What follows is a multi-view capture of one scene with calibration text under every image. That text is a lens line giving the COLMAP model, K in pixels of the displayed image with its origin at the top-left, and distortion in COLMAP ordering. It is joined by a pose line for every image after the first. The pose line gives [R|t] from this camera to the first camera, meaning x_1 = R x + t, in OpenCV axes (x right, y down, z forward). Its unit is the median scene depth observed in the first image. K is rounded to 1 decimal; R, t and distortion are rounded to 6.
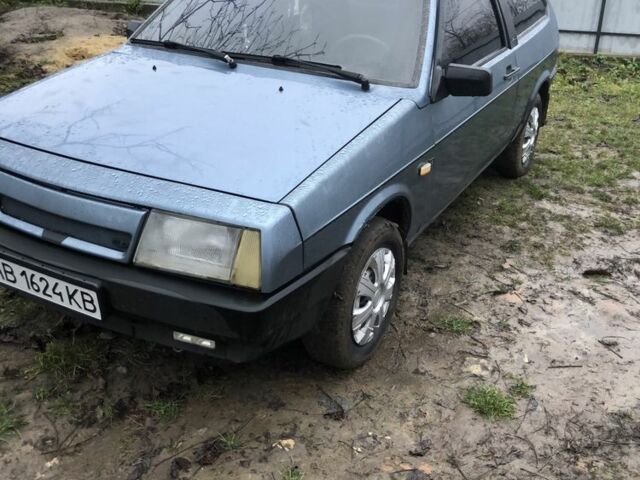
lens RADIAL K [[708.4, 0, 320.0], [0, 708.4, 240.0], [0, 0, 1]] dist [0.010205, -0.024155]
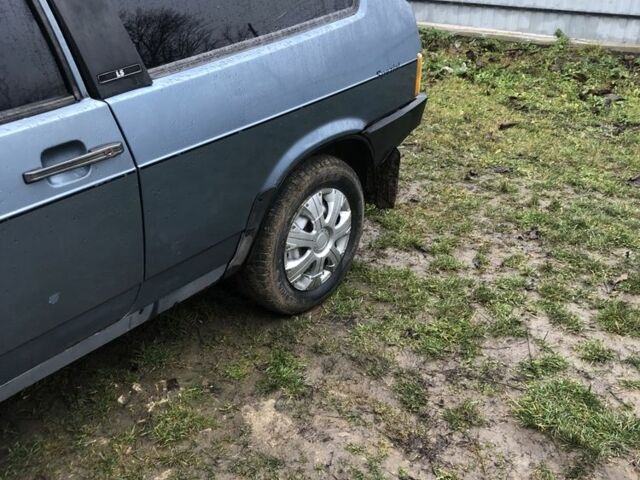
lens RADIAL K [[708.4, 0, 320.0], [0, 708.4, 240.0], [0, 0, 1]] dist [0.010205, -0.024155]
pose [[0.982118, 0.076062, -0.172220, 0.345093], [-0.067536, 0.996208, 0.054842, -0.157134], [0.175738, -0.042230, 0.983531, 0.434254]]
